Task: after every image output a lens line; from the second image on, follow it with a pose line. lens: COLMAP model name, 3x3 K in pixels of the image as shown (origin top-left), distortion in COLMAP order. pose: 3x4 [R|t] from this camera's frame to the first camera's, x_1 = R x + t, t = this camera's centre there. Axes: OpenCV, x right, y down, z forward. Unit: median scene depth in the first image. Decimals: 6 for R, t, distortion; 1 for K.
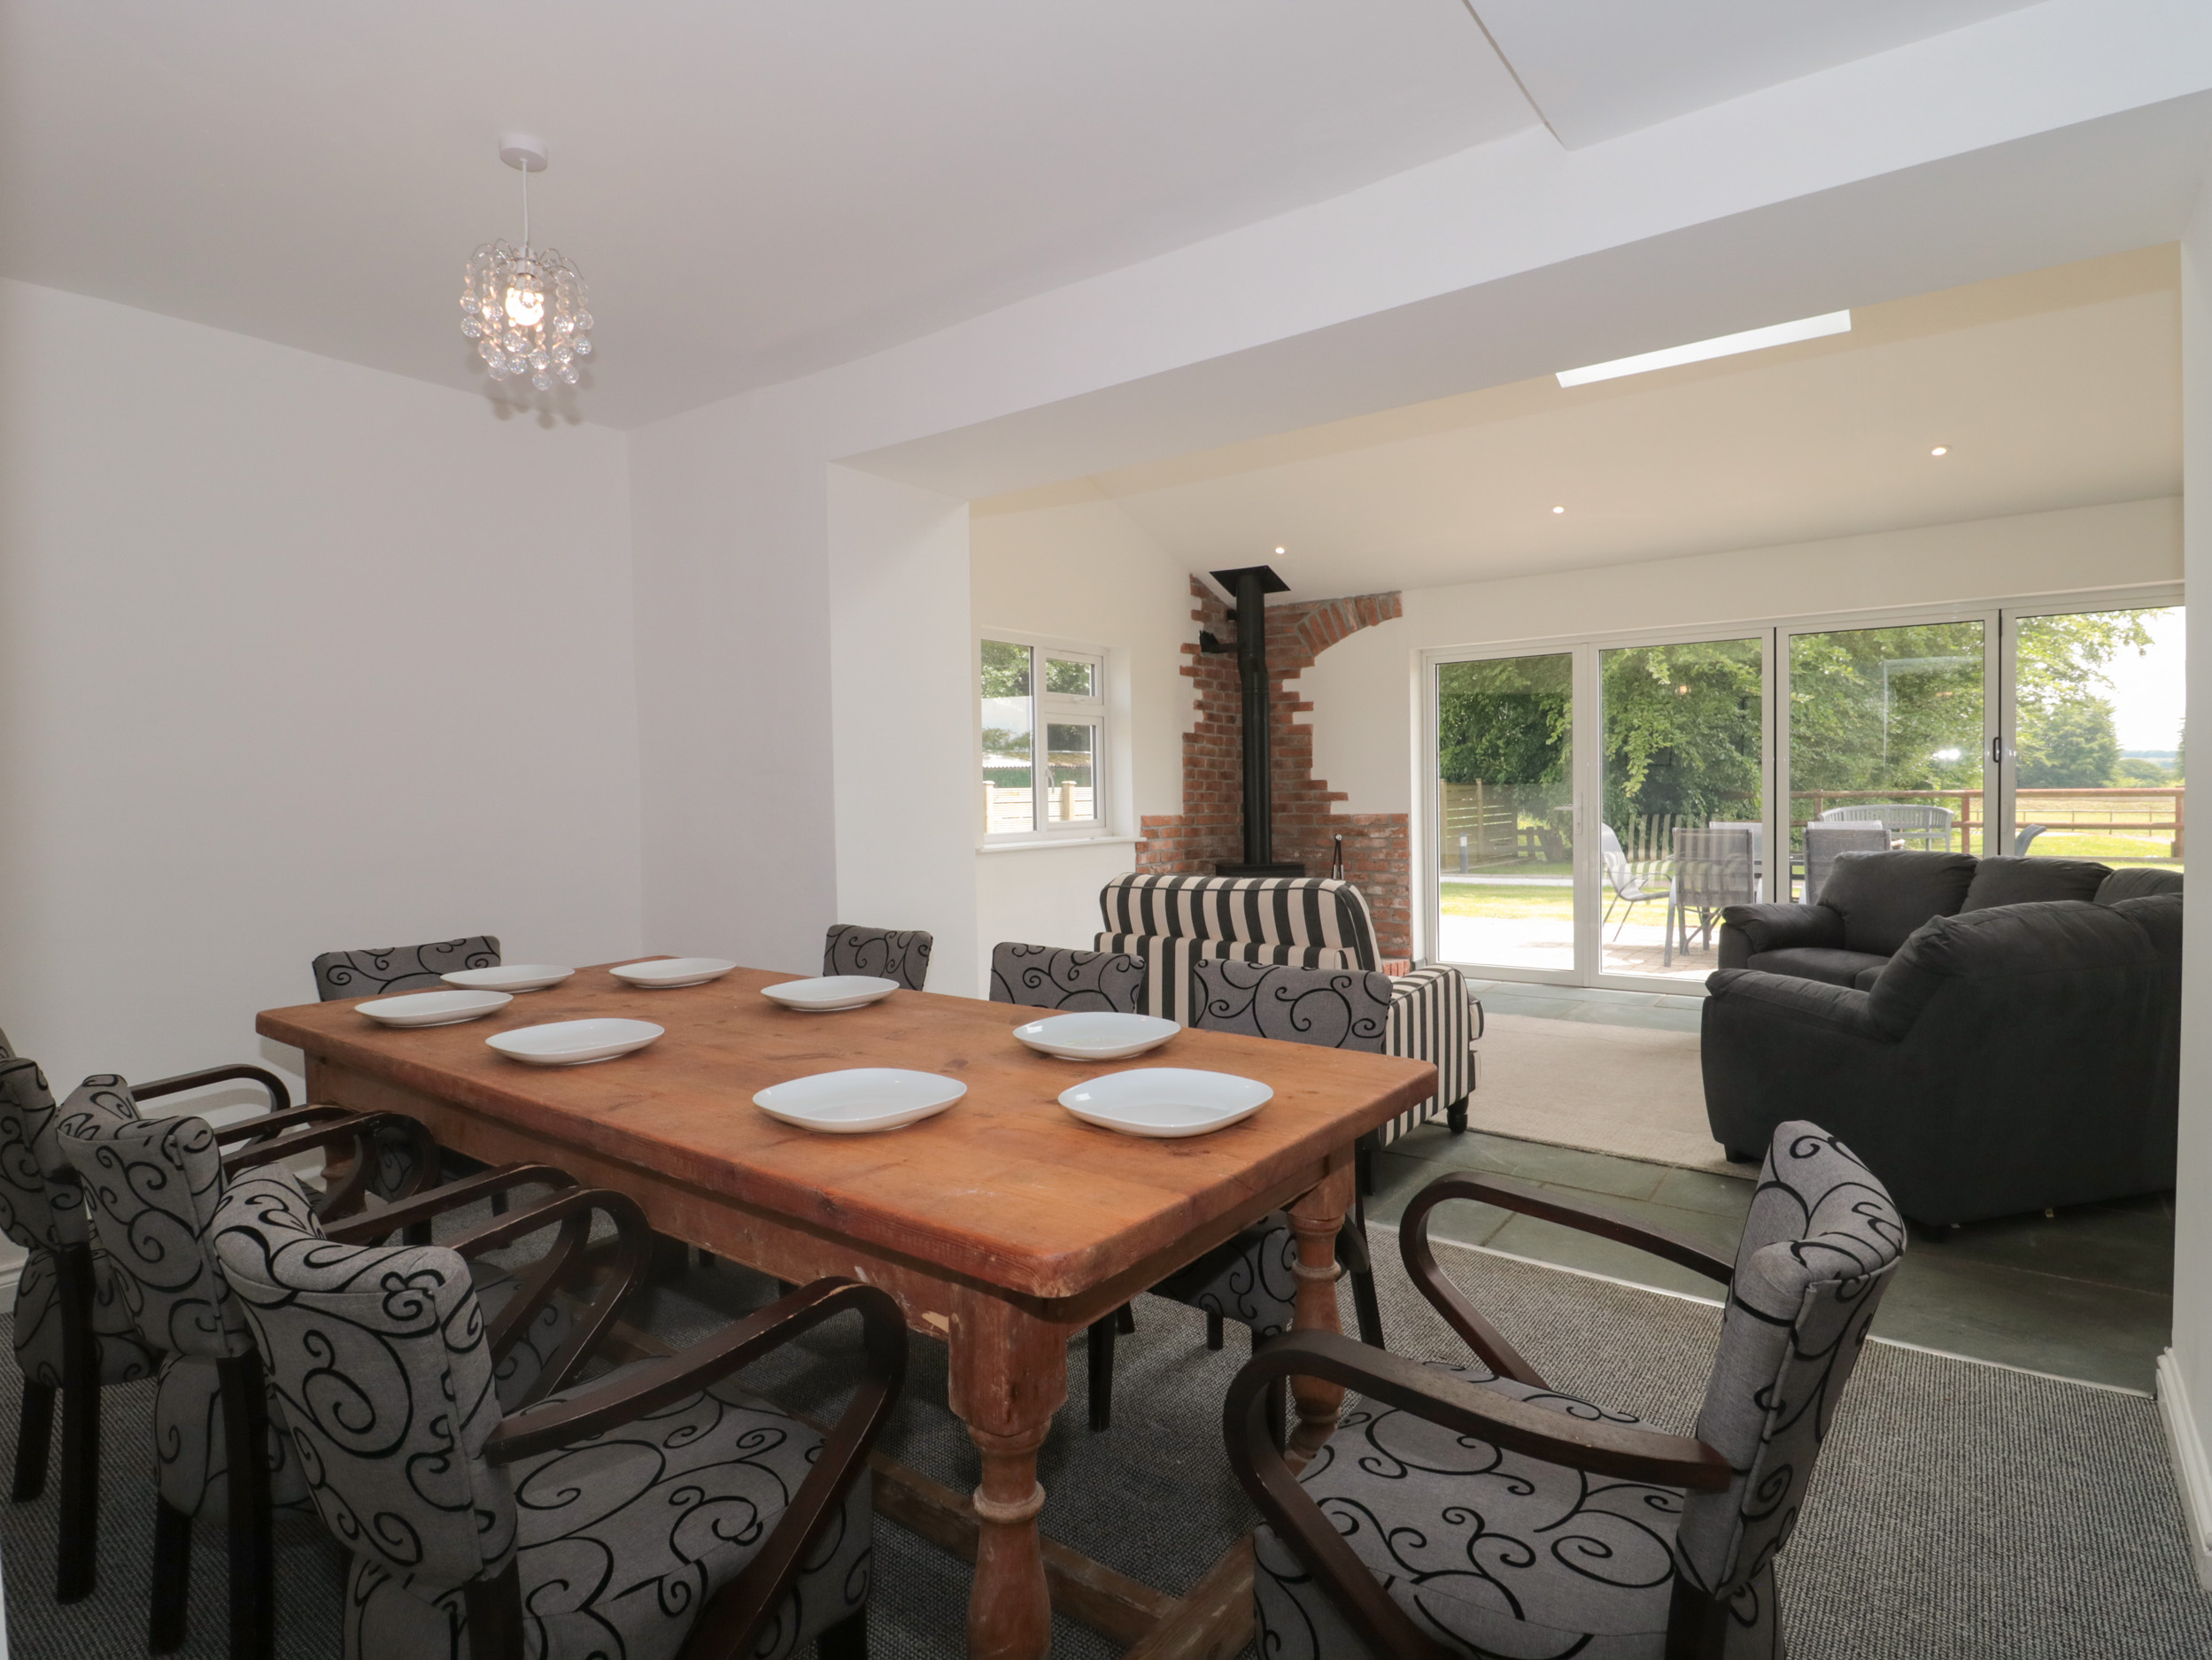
lens RADIAL K [[1147.1, 0, 1086.9], [0, 1147.1, 823.4], [0, 0, 1]] dist [0.002839, -0.013702]
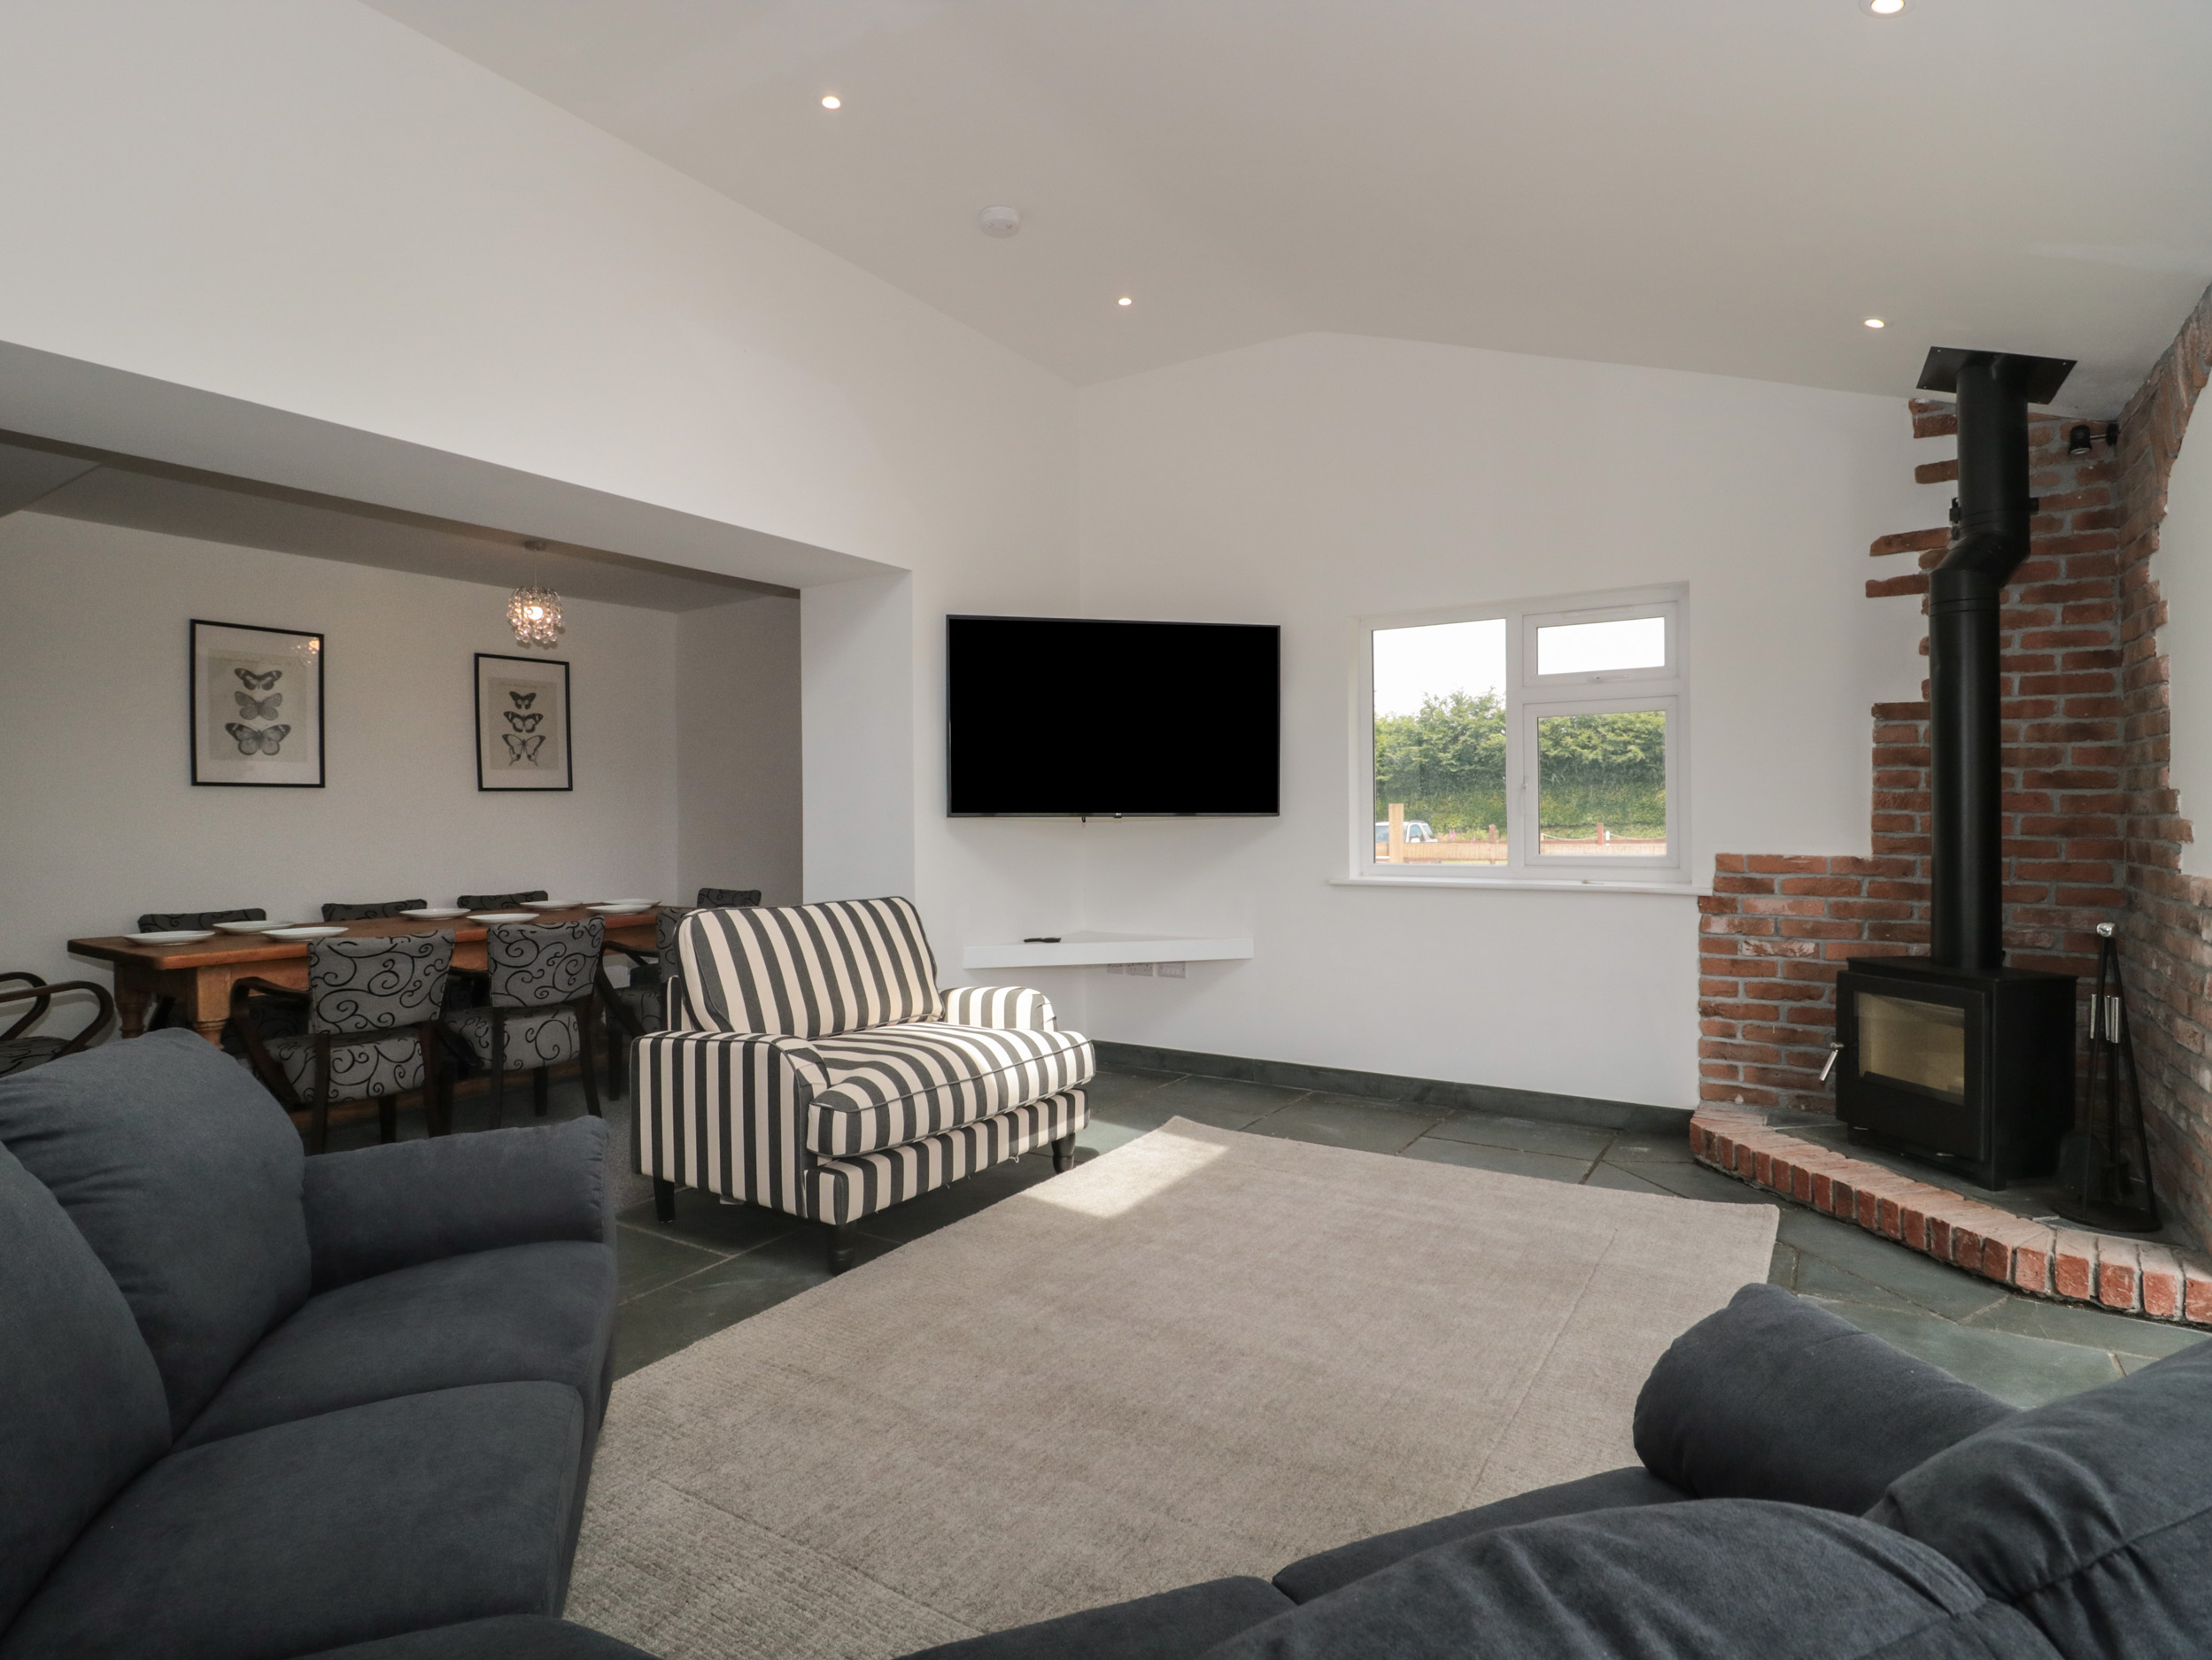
lens RADIAL K [[1147.1, 0, 1107.7], [0, 1147.1, 822.1], [0, 0, 1]] dist [0.002839, -0.013702]
pose [[0.078787, 0.020346, -0.996684, 0.591117], [-0.021901, 0.999586, 0.018674, -0.025931], [0.996651, 0.020357, 0.079200, 0.599610]]
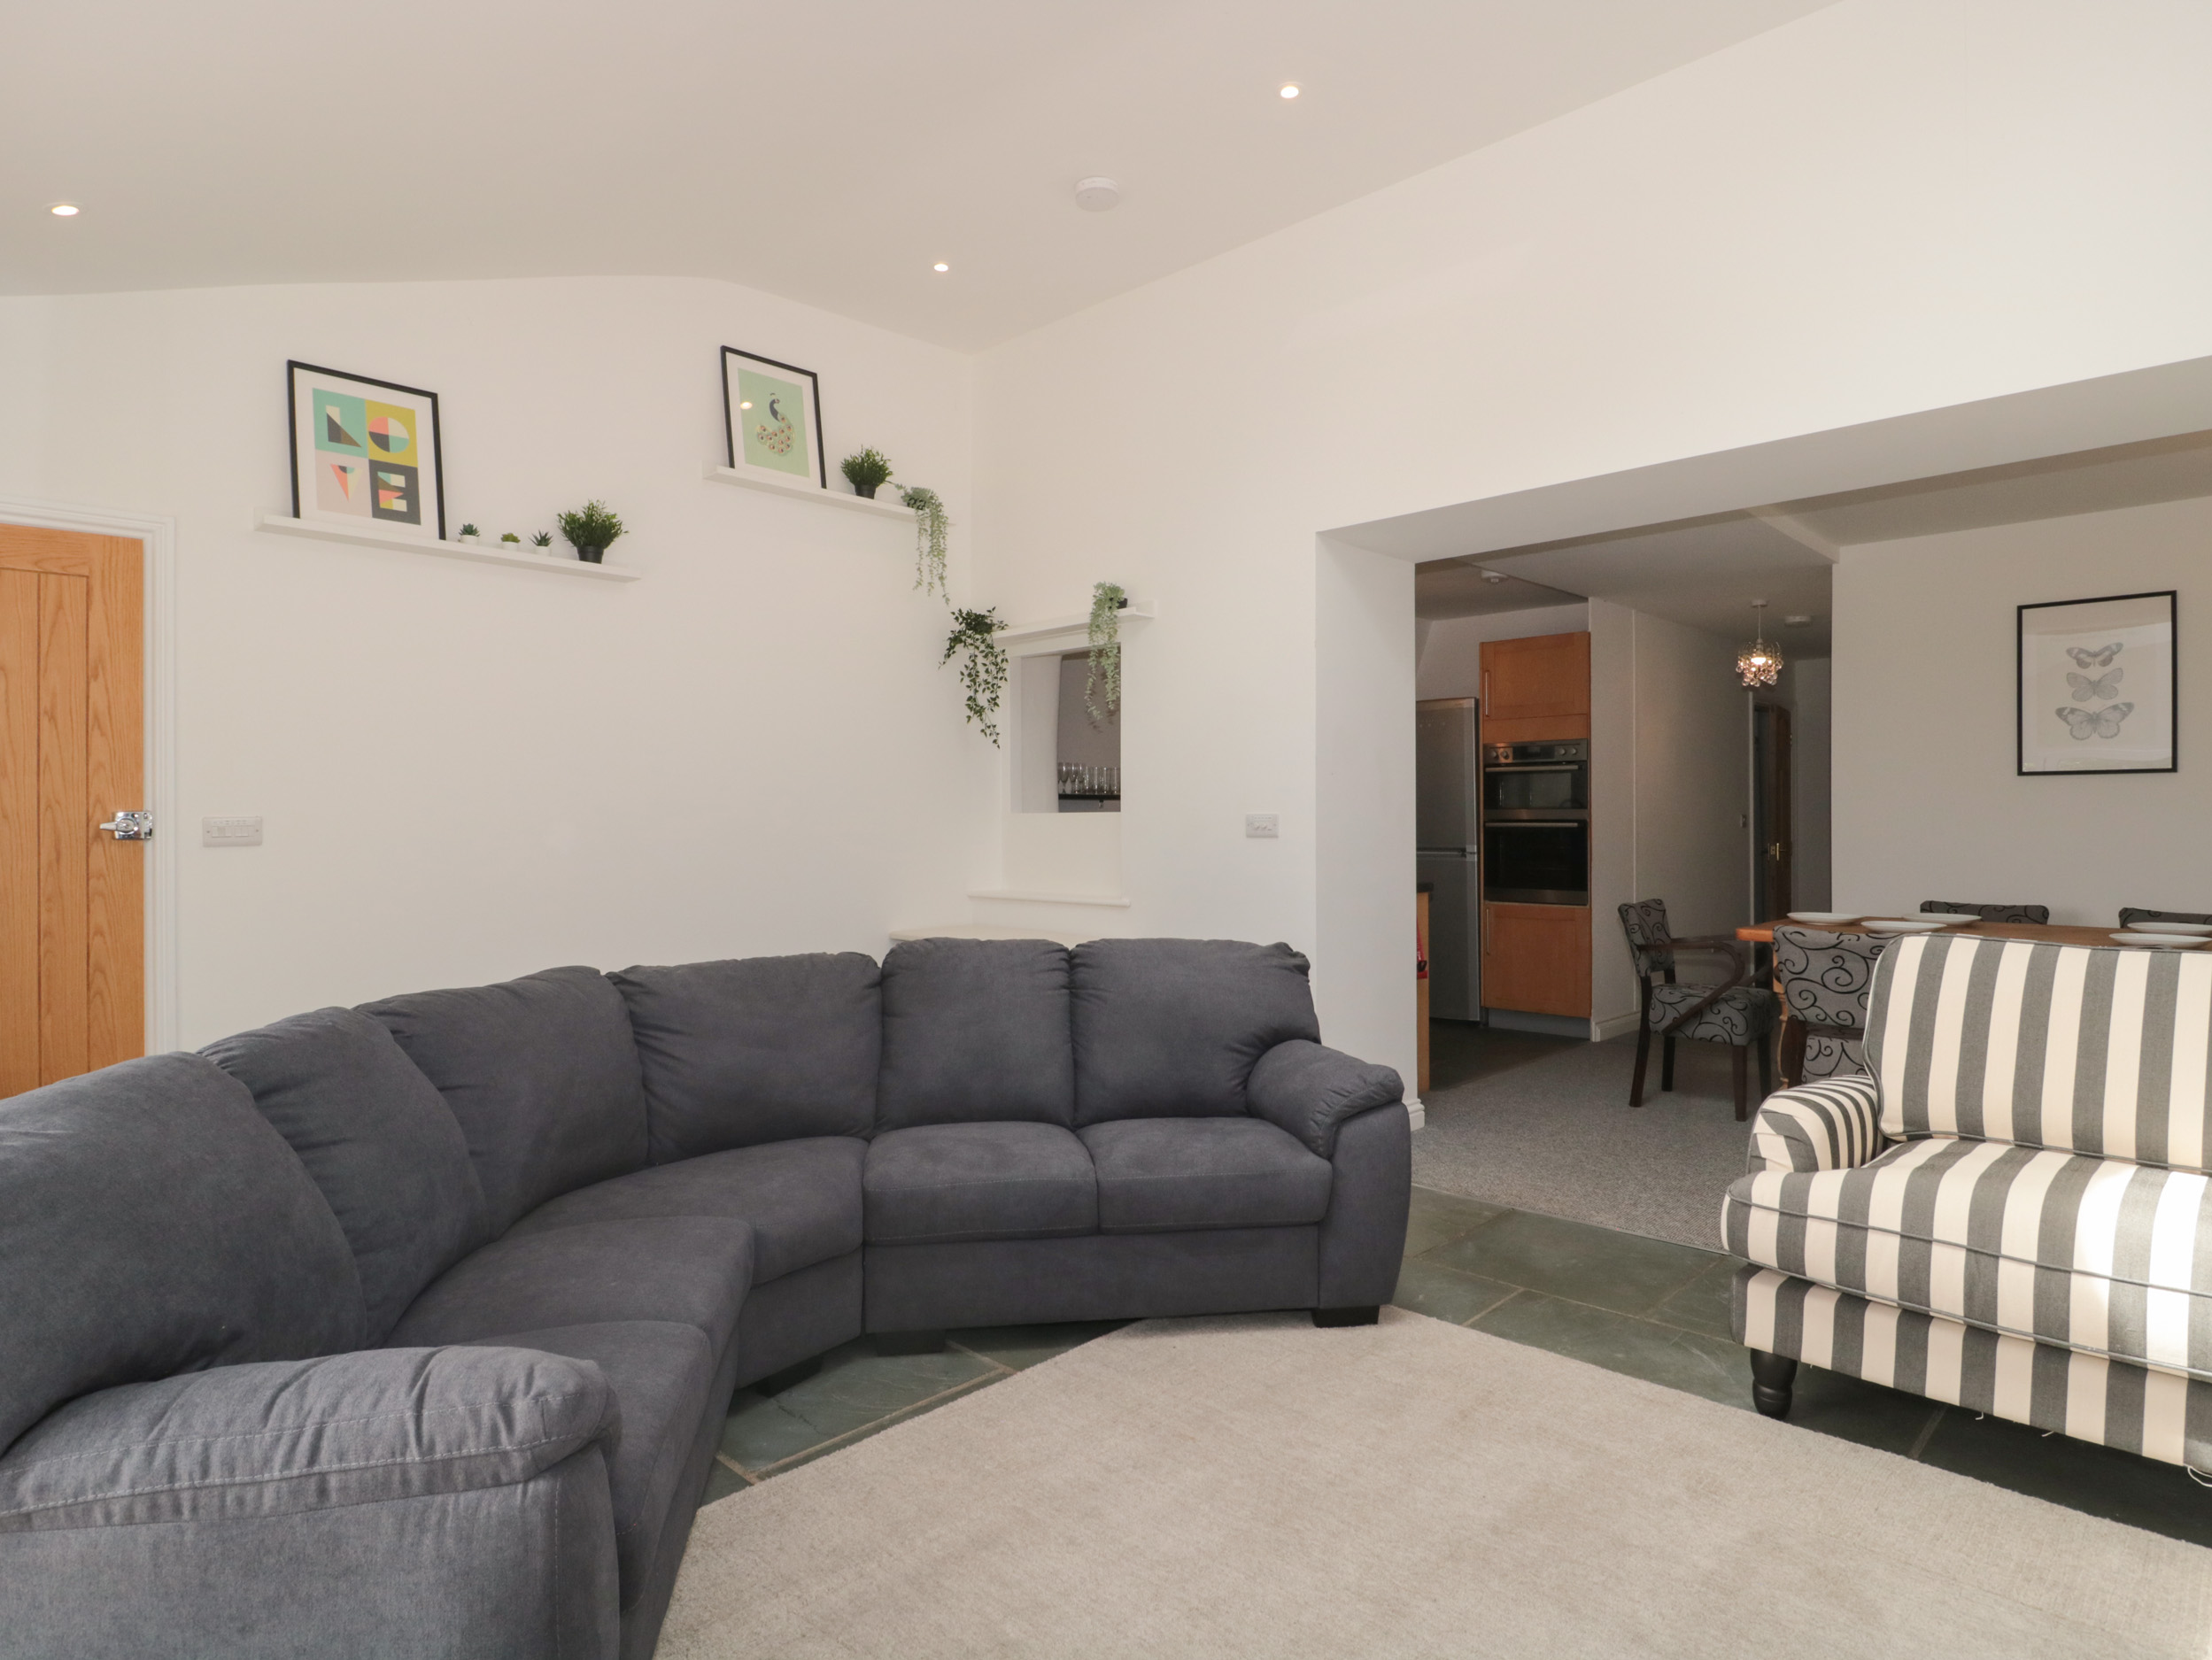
lens RADIAL K [[1232.4, 0, 1118.0], [0, 1232.4, 827.4], [0, 0, 1]] dist [0.004912, -0.012467]
pose [[-0.993371, 0.021798, 0.112865, 0.310367], [0.025444, 0.999197, 0.030967, -0.028589], [-0.112100, 0.033633, -0.993128, 0.885979]]
